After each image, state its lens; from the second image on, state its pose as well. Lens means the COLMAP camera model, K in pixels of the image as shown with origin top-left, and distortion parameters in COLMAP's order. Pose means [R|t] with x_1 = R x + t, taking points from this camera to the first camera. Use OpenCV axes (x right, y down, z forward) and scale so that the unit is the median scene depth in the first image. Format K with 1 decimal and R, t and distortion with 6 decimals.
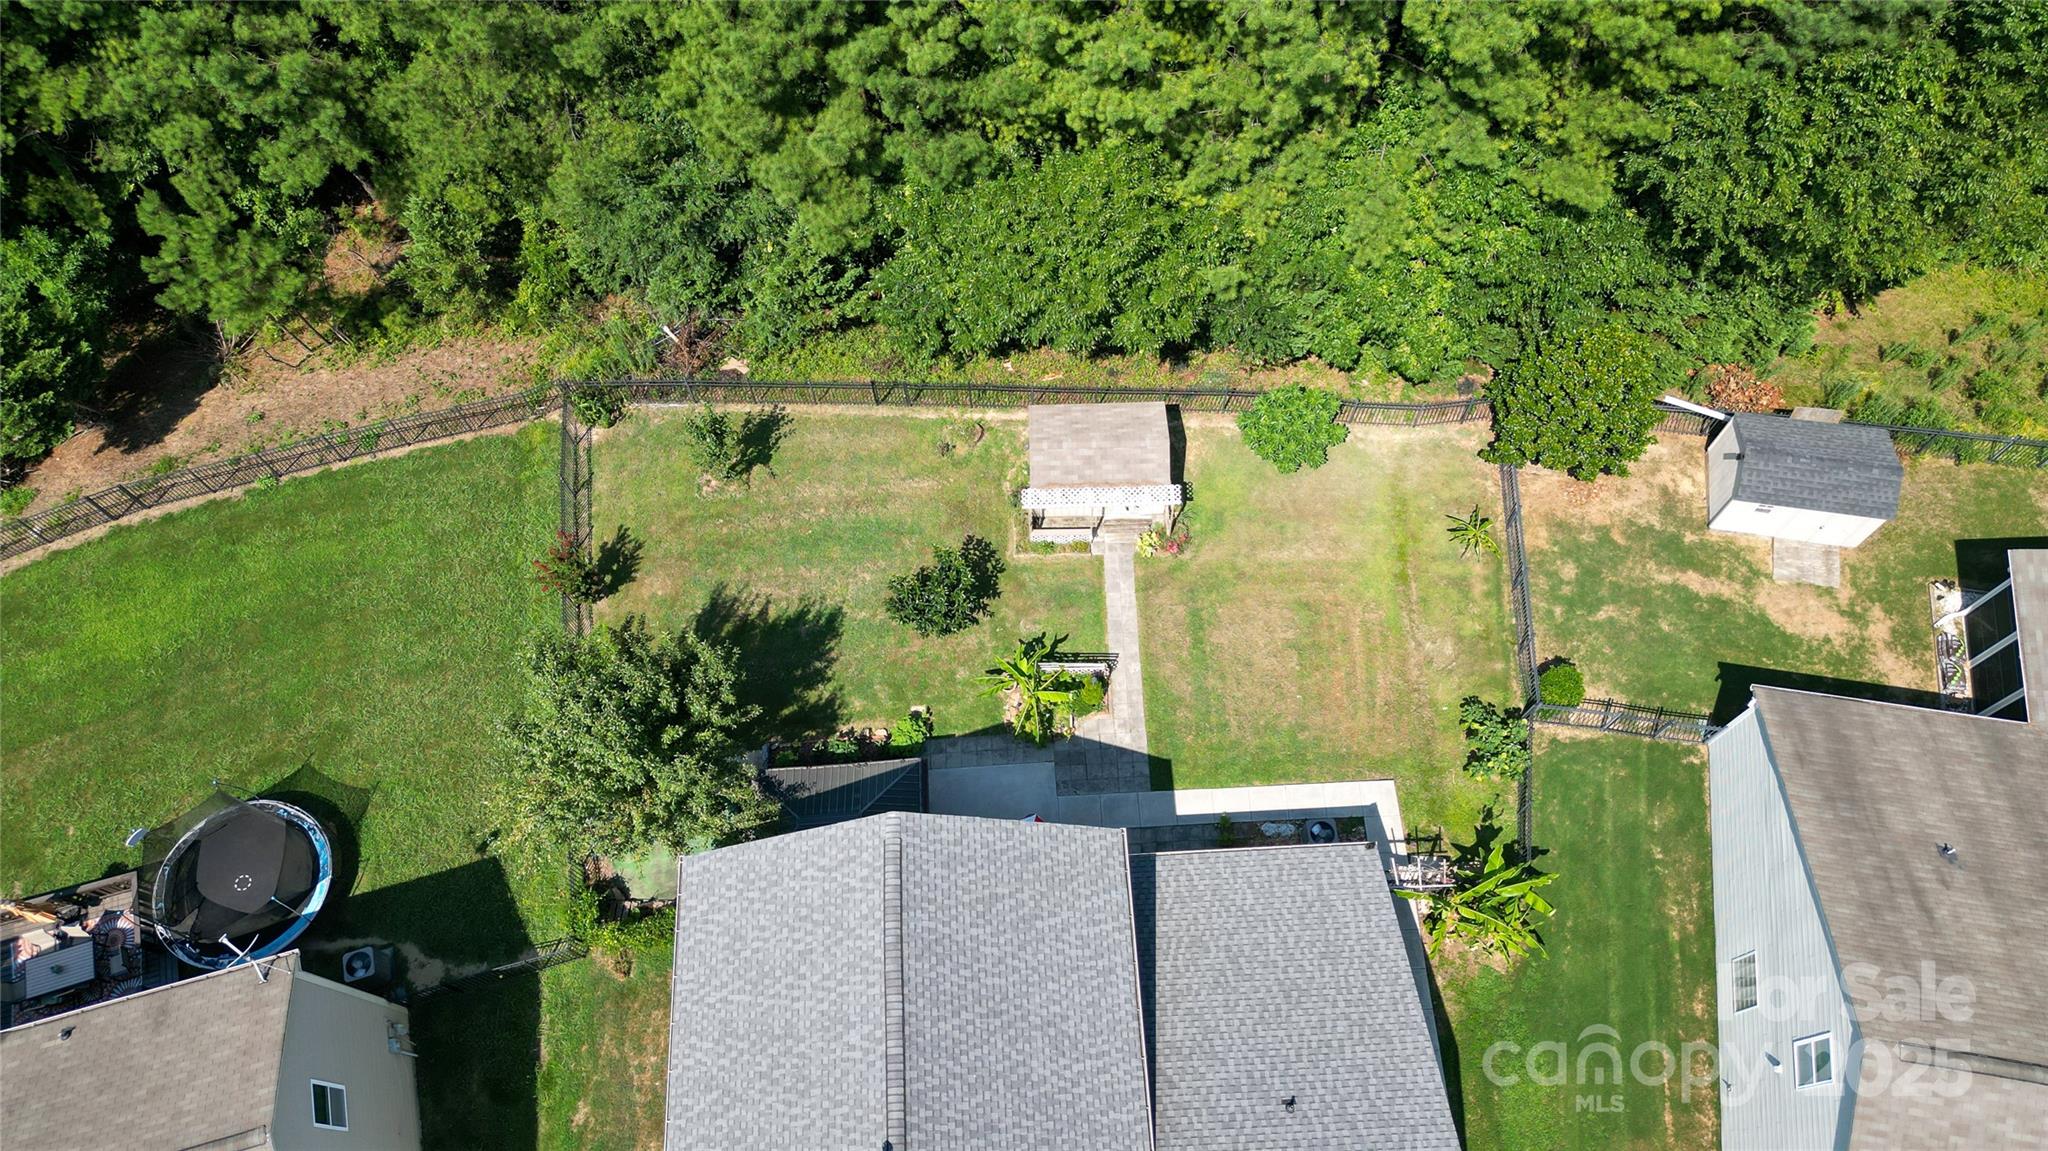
lens RADIAL K [[1427.8, 0, 1026.7], [0, 1427.8, 584.3], [0, 0, 1]] dist [0.083086, -0.105432]
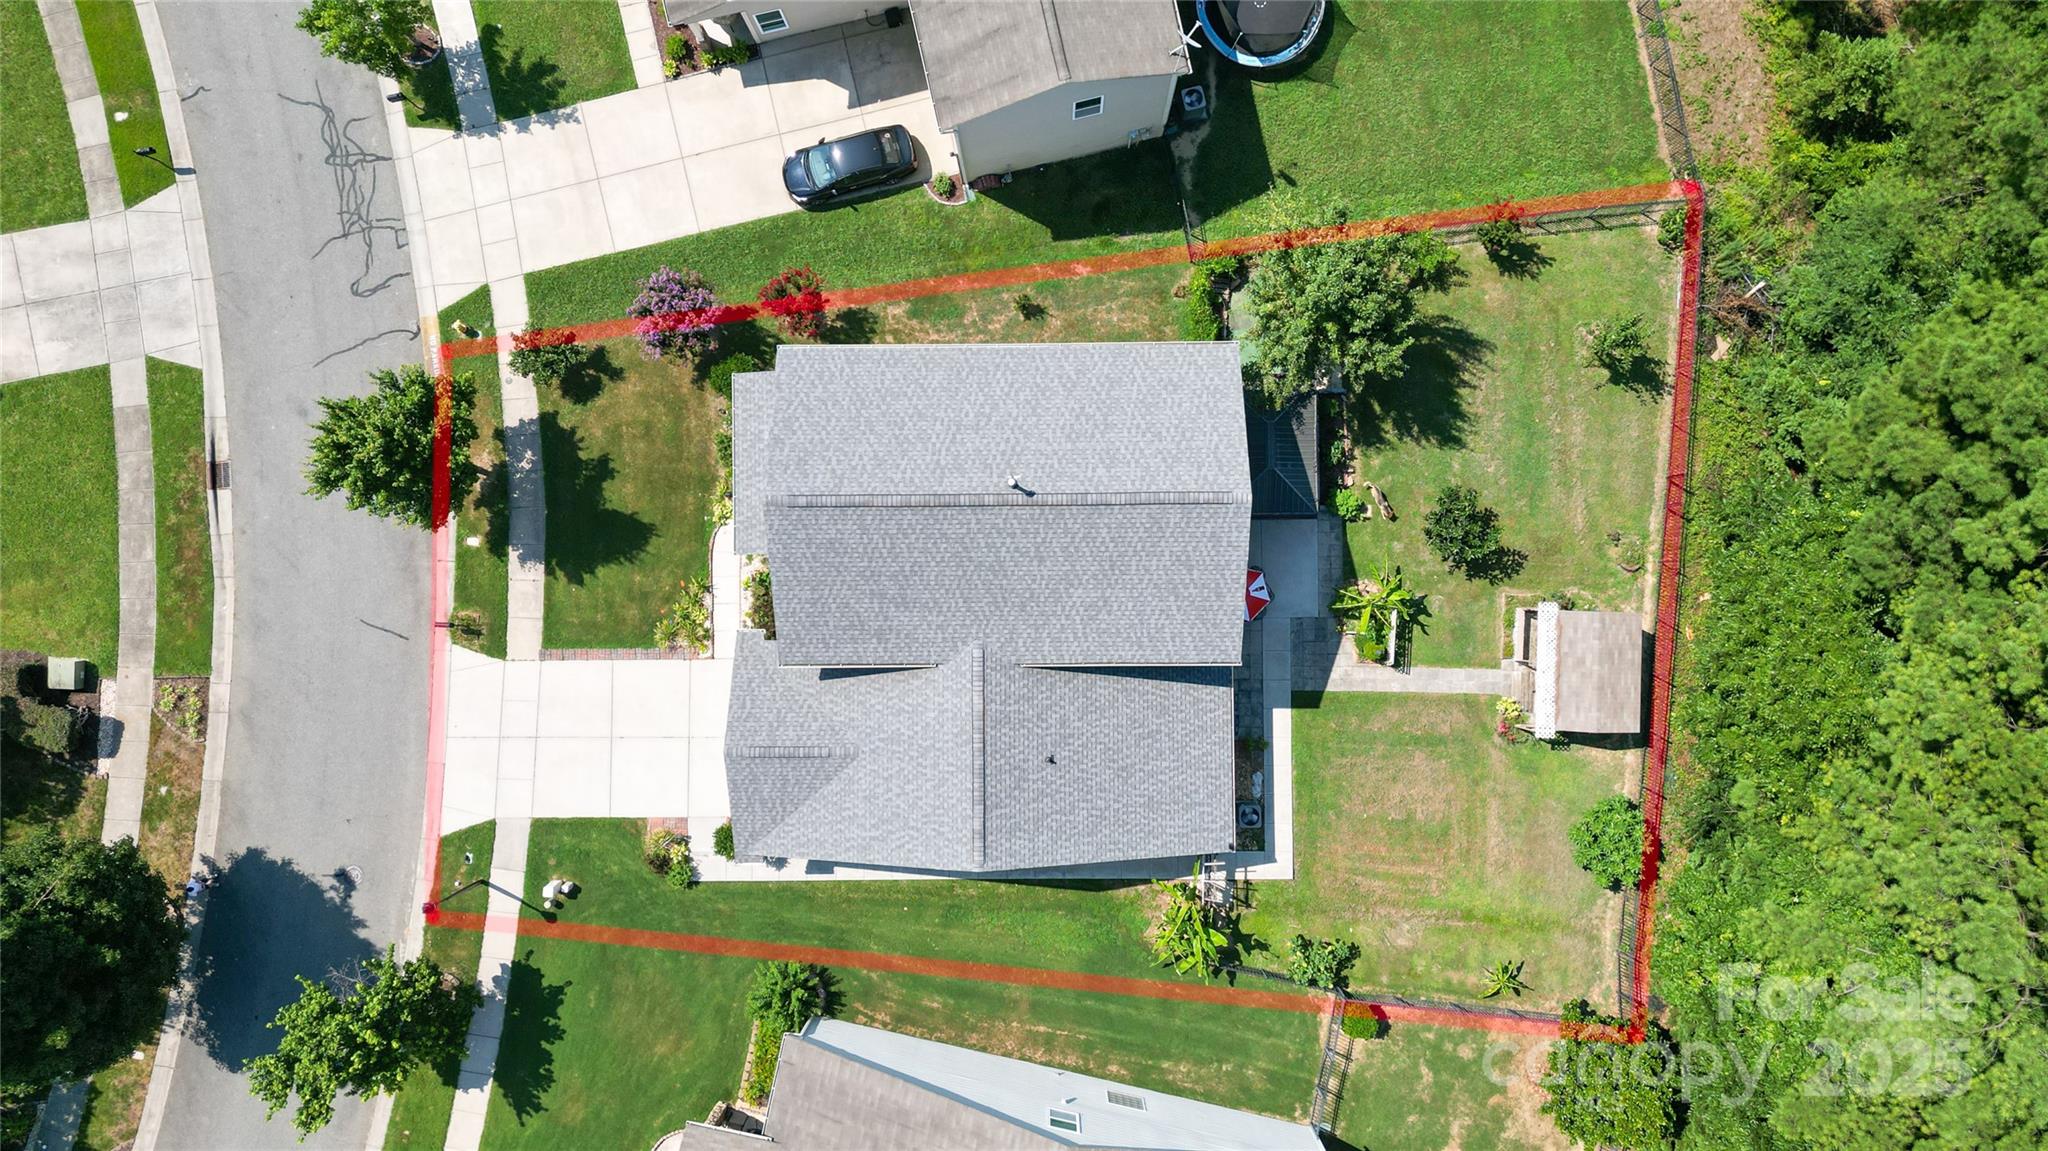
lens RADIAL K [[1427.8, 0, 1026.7], [0, 1427.8, 584.3], [0, 0, 1]] dist [0.083086, -0.105432]
pose [[-0.048016, 0.998809, 0.008702, -0.008287], [-0.904037, -0.047162, 0.424844, -0.177396], [0.424748, 0.012532, 0.905225, -0.263251]]
